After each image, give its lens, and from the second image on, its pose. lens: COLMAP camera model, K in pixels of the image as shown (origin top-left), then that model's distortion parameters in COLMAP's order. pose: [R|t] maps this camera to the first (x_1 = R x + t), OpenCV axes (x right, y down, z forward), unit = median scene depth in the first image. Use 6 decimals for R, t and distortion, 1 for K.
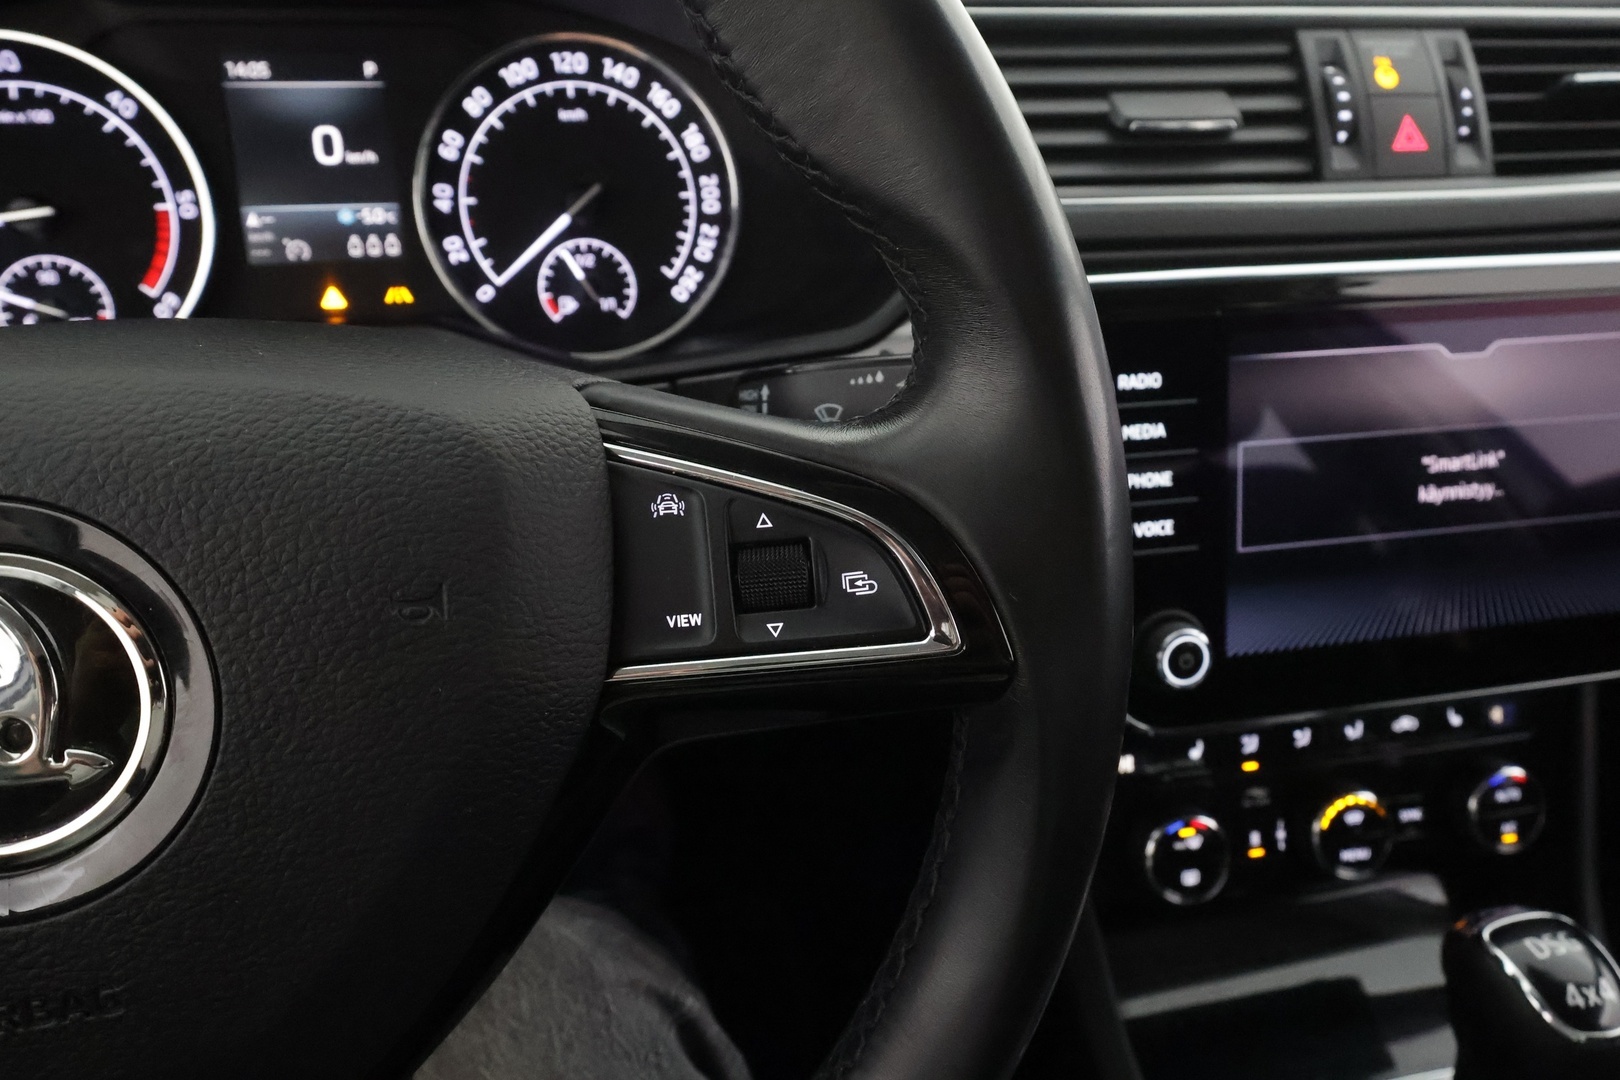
lens RADIAL K [[1085.4, 0, 809.2], [0, 1085.4, 540.7], [0, 0, 1]] dist [-0.002696, 0.001978]
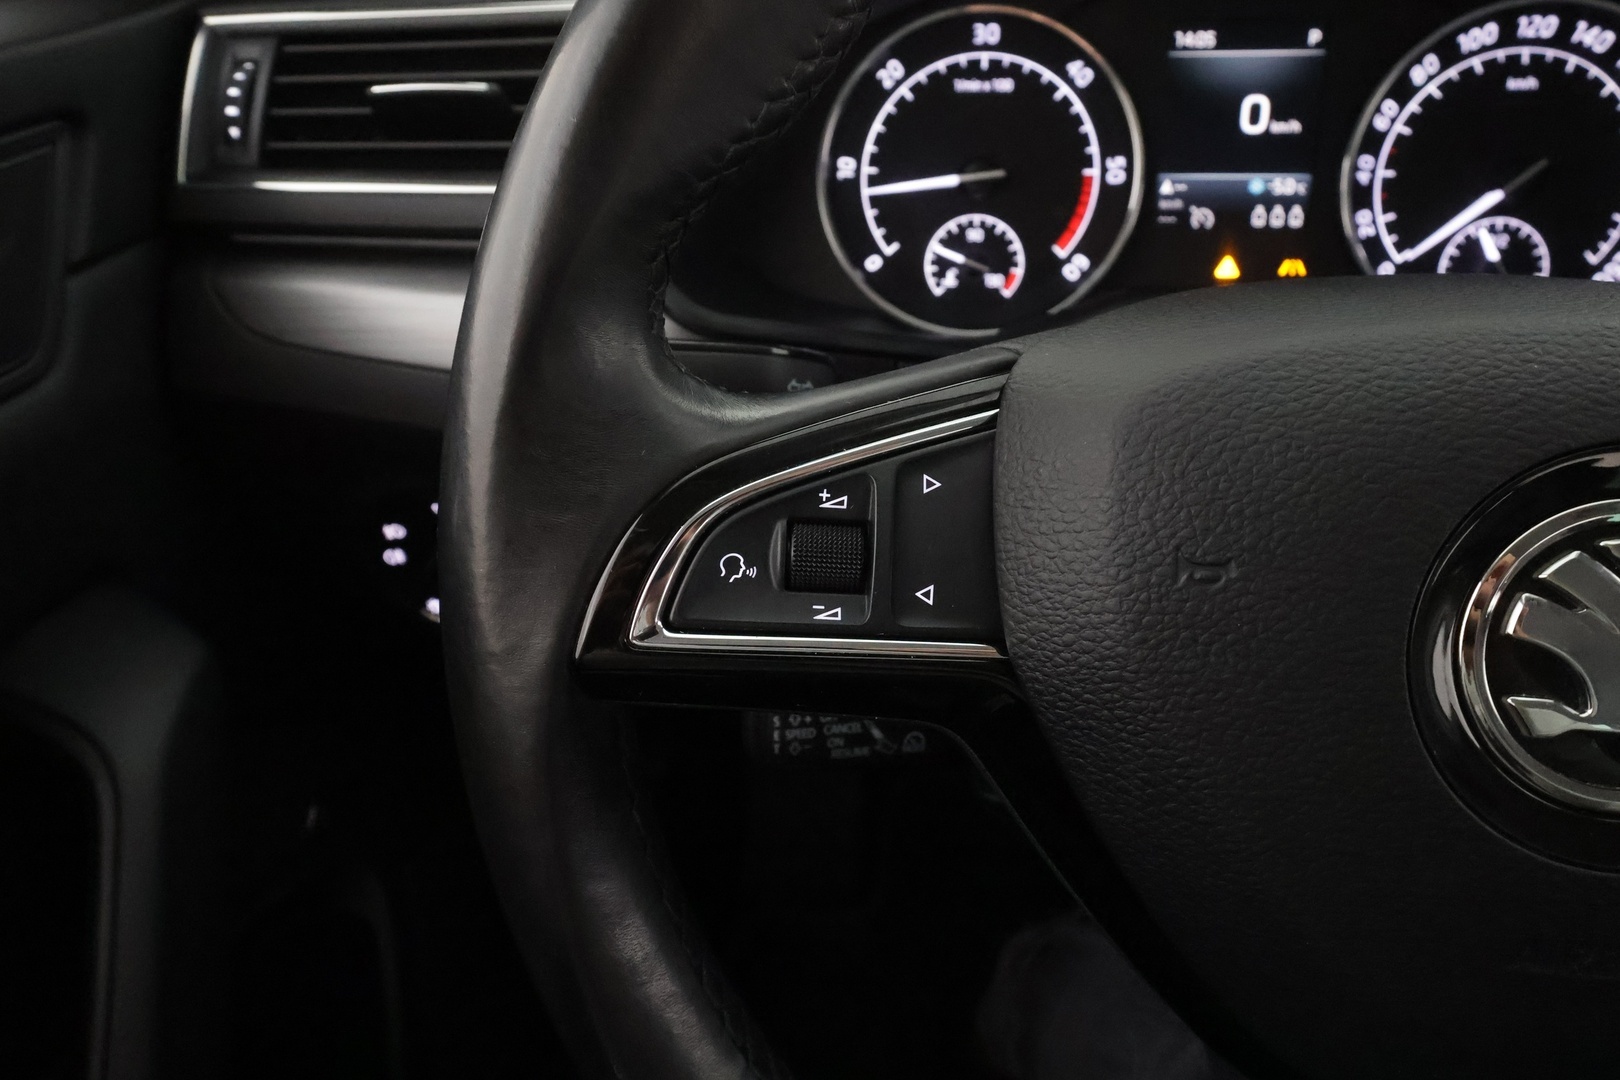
lens RADIAL K [[1085.4, 0, 811.3], [0, 1085.4, 541.8], [0, 0, 1]] dist [-0.002696, 0.001978]
pose [[0.939705, 0.127545, -0.317312, -0.463972], [-0.126377, 0.991683, 0.024354, 0.054158], [0.317779, 0.017215, 0.948008, -0.072015]]
